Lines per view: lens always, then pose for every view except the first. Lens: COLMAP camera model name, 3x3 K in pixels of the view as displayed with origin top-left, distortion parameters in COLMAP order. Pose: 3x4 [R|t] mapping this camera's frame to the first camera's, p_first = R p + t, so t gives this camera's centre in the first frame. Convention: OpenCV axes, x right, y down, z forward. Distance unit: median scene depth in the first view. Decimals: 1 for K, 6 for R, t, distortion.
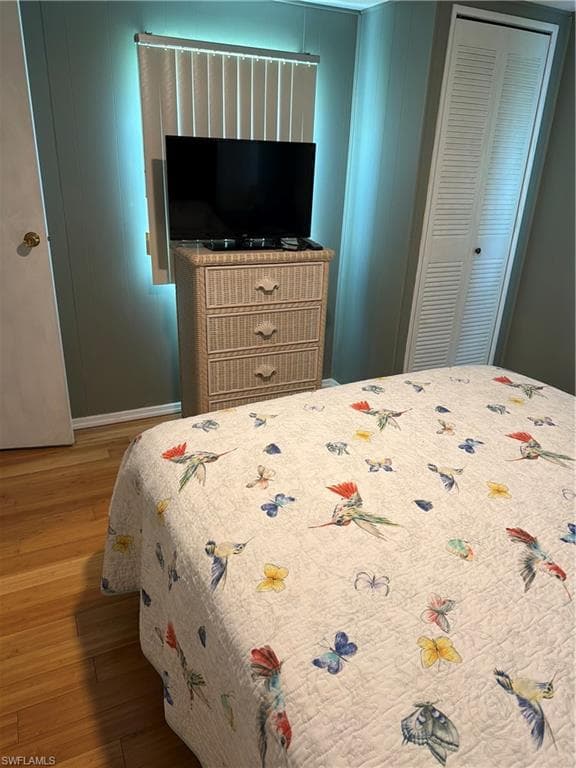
lens RADIAL K [[519.2, 0, 288.0], [0, 519.2, 384.0], [0, 0, 1]] dist [0.054870, -0.105312]
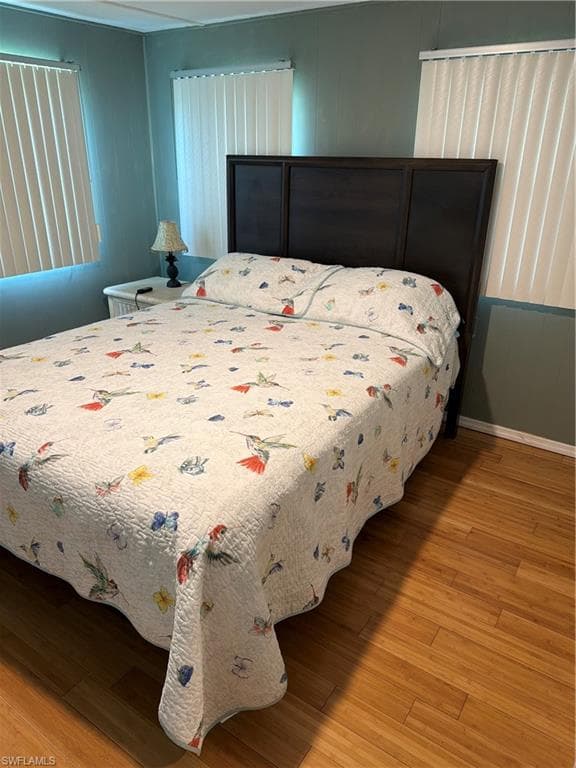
lens RADIAL K [[551.0, 0, 288.0], [0, 551.0, 384.0], [0, 0, 1]] dist [0.003758, 0.001333]
pose [[-0.510402, -0.379089, 0.771868, -1.066518], [0.298534, 0.763653, 0.572461, -0.608095], [-0.806453, 0.522615, -0.276599, 1.221562]]
